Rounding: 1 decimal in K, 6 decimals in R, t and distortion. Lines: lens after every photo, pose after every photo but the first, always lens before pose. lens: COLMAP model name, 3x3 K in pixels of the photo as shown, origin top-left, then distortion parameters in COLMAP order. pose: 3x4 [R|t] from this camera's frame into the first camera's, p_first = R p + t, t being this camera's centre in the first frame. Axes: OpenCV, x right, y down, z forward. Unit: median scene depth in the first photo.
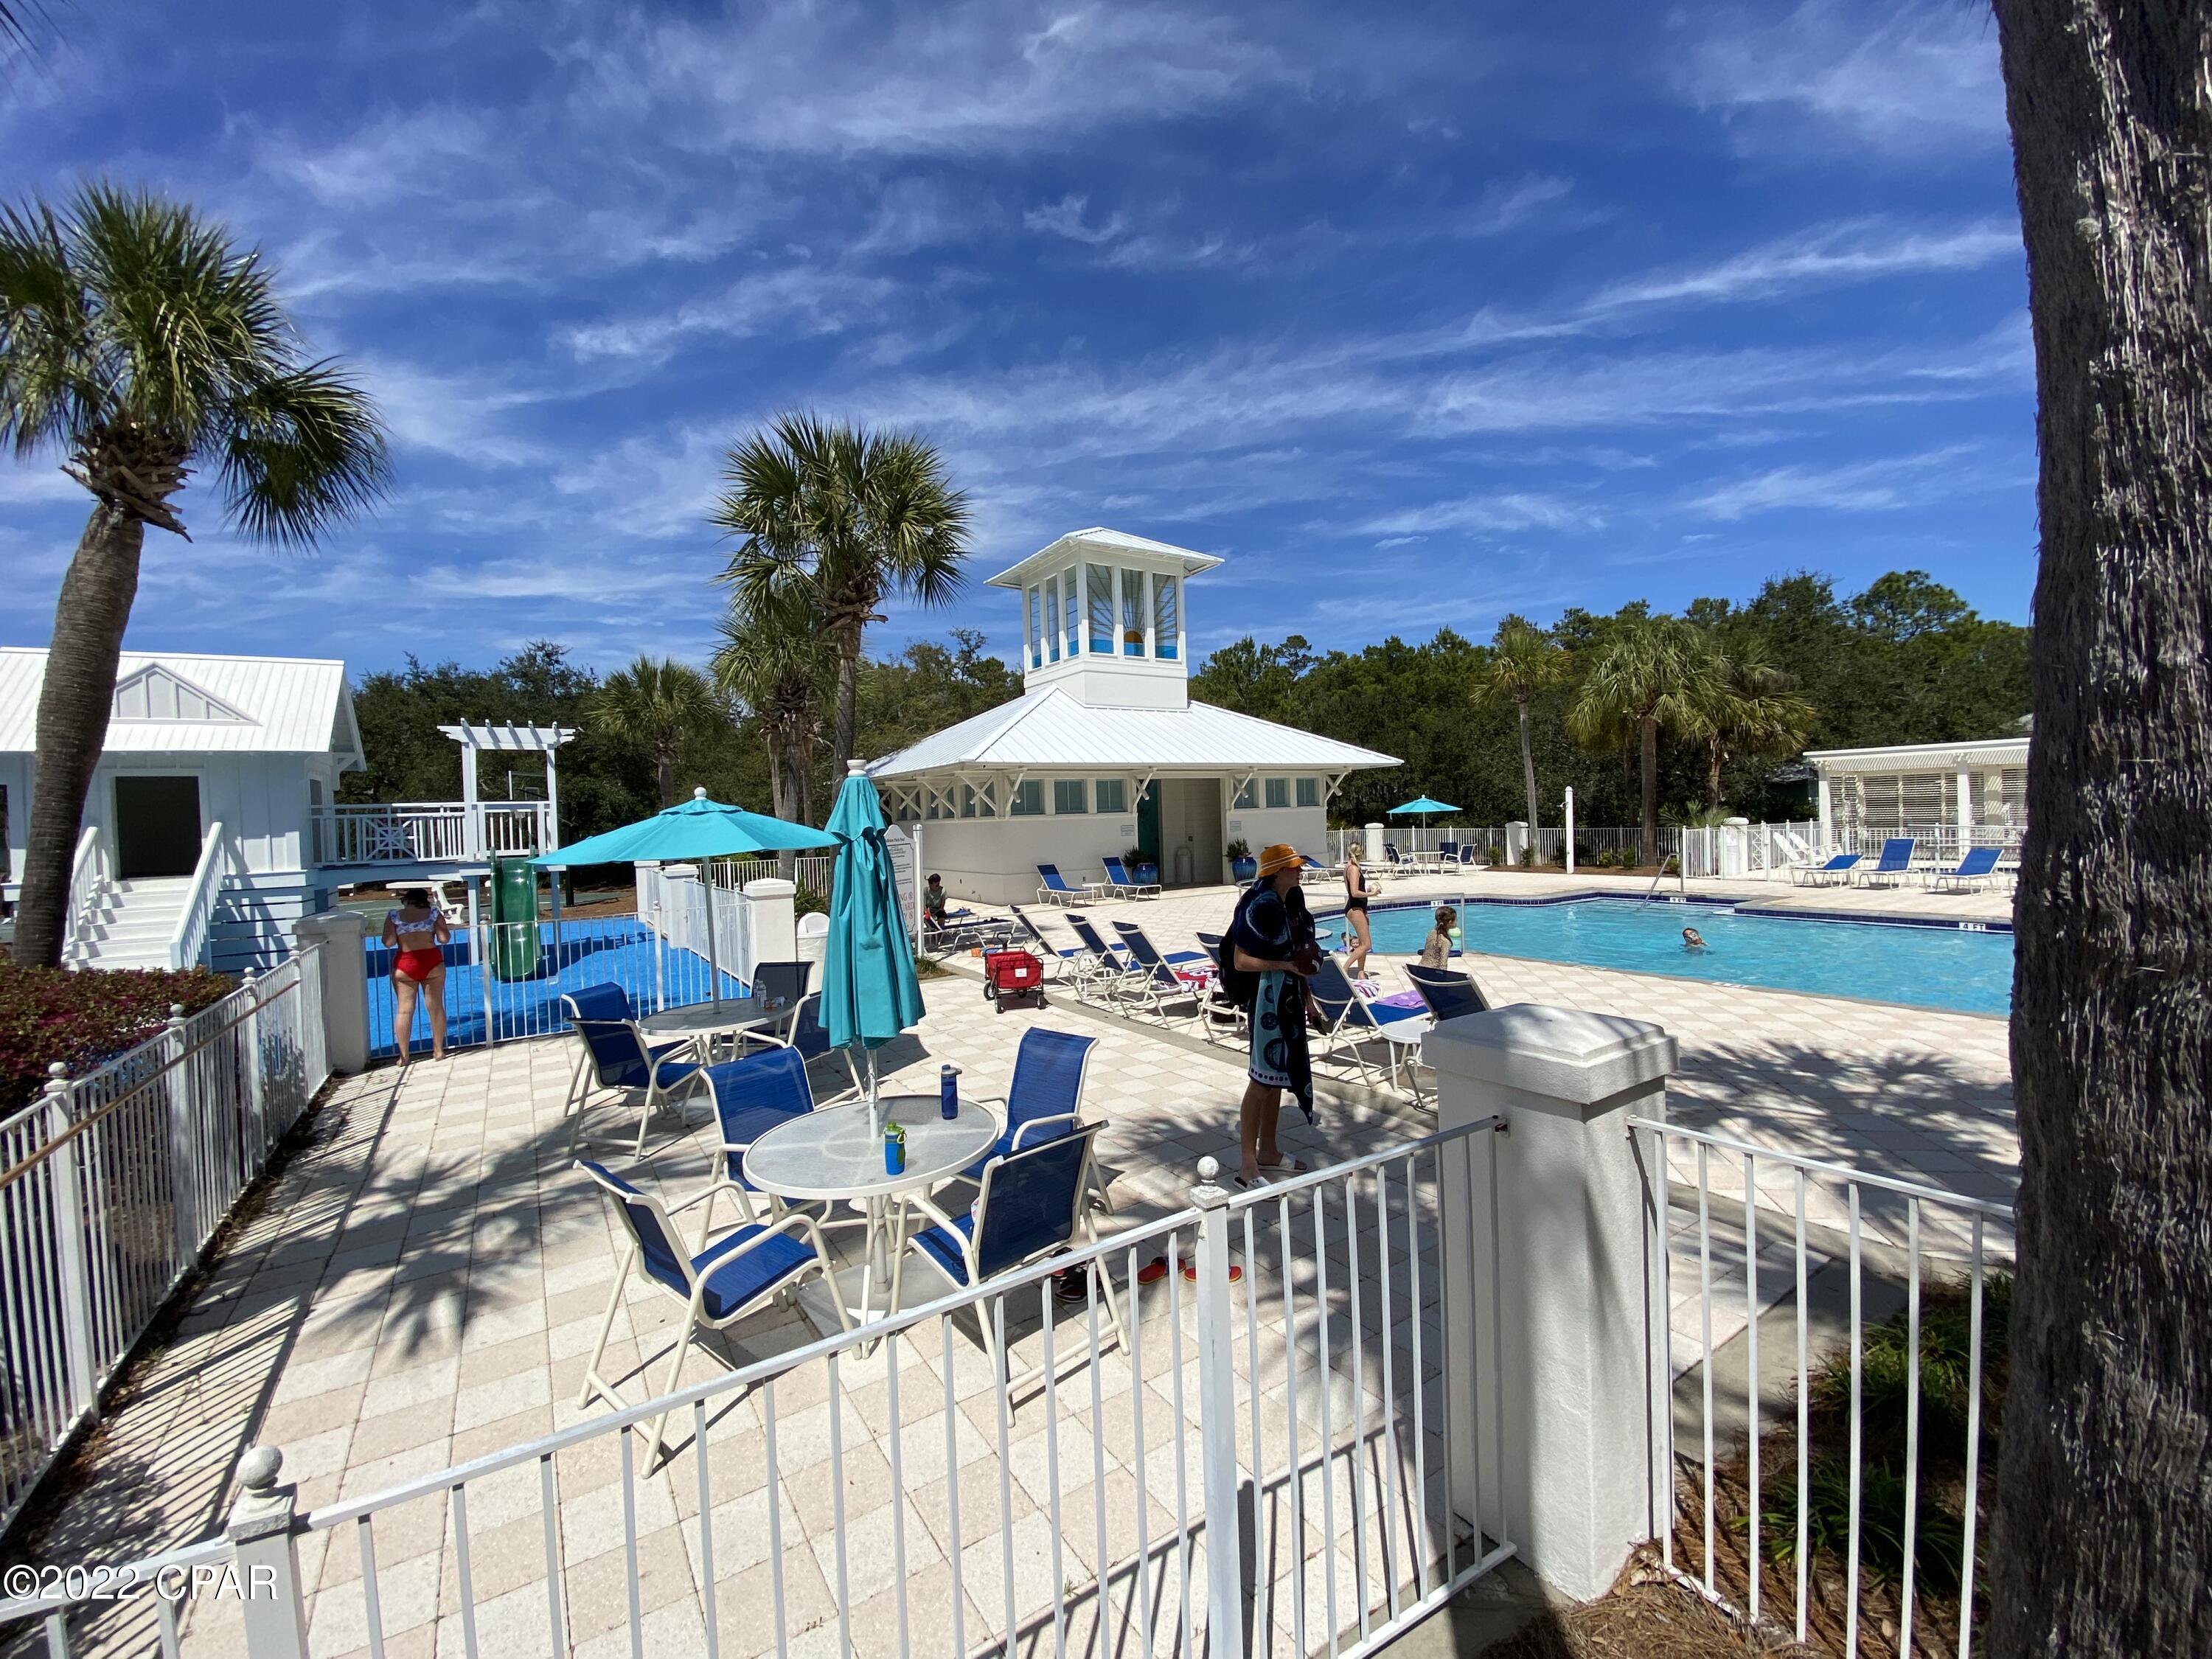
lens RADIAL K [[890.3, 0, 1112.7], [0, 890.3, 835.3], [0, 0, 1]] dist [0.021496, -0.019278]
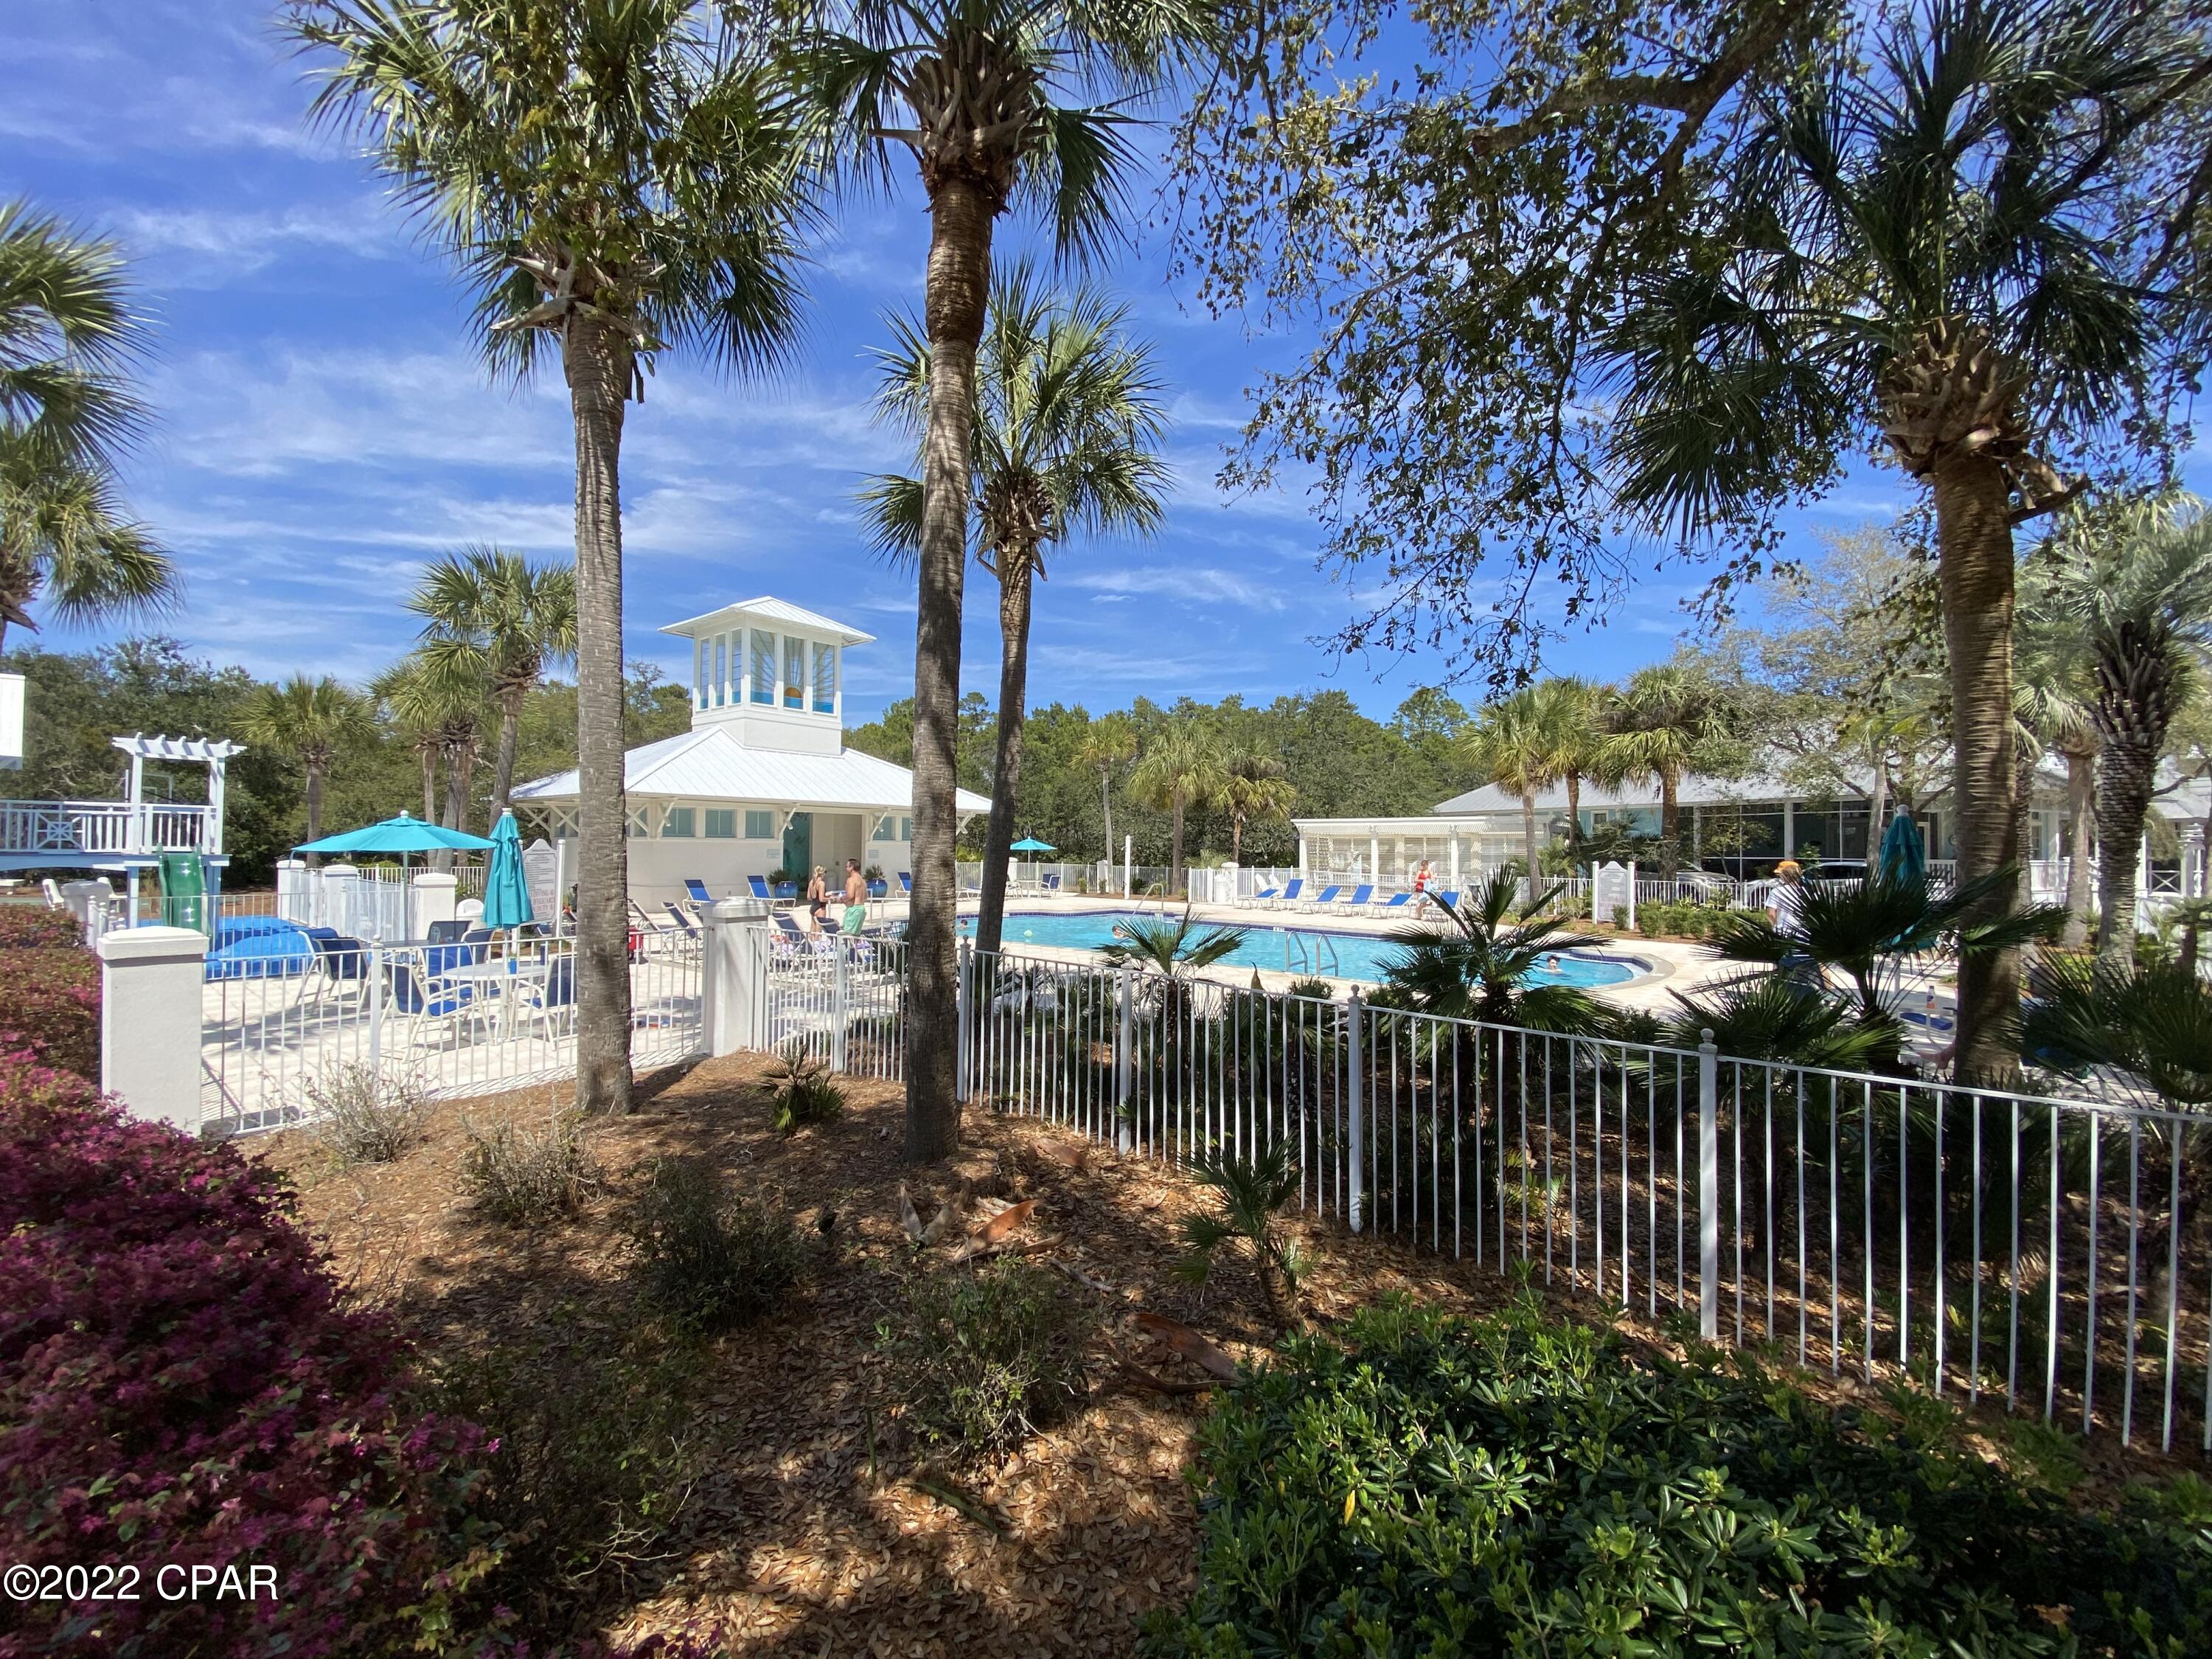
lens RADIAL K [[890.3, 0, 1112.7], [0, 890.3, 835.3], [0, 0, 1]] dist [0.021496, -0.019278]
pose [[0.947748, 0.047733, 0.315430, 0.113322], [-0.035771, 0.998408, -0.043608, 0.009366], [-0.317009, 0.030046, 0.947947, -0.483003]]
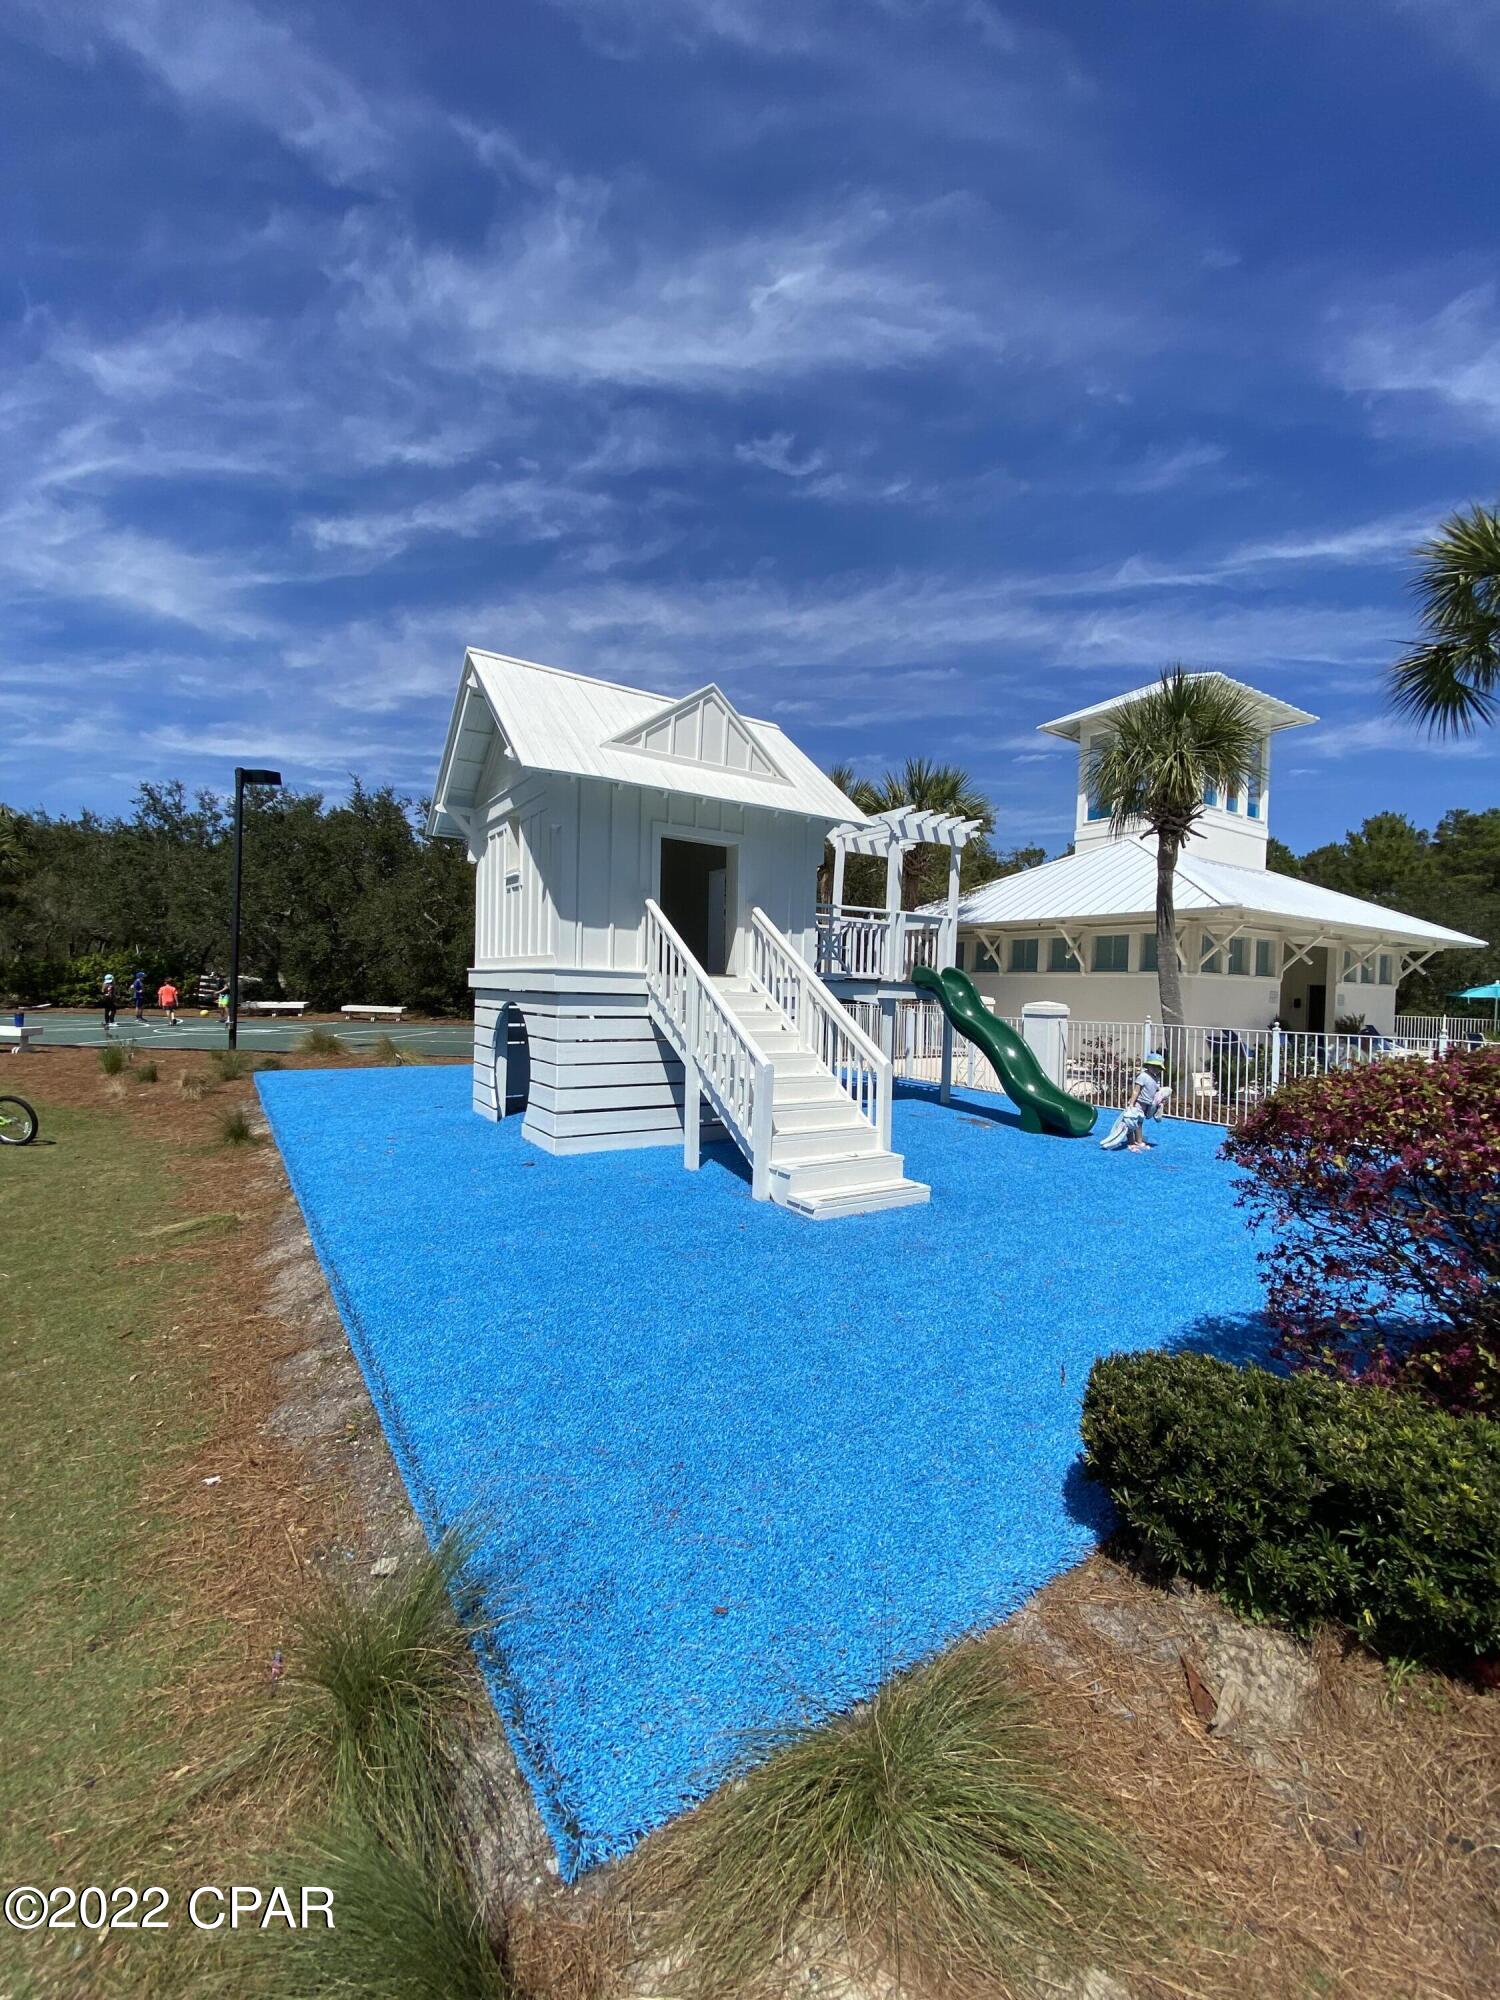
lens RADIAL K [[805.0, 0, 762.4], [0, 805.0, 979.4], [0, 0, 1]] dist [0.021496, -0.019278]
pose [[0.998049, 0.061976, 0.007621, -0.837085], [-0.061699, 0.997569, -0.032380, 0.058350], [-0.009609, 0.031847, 0.999447, 0.267438]]
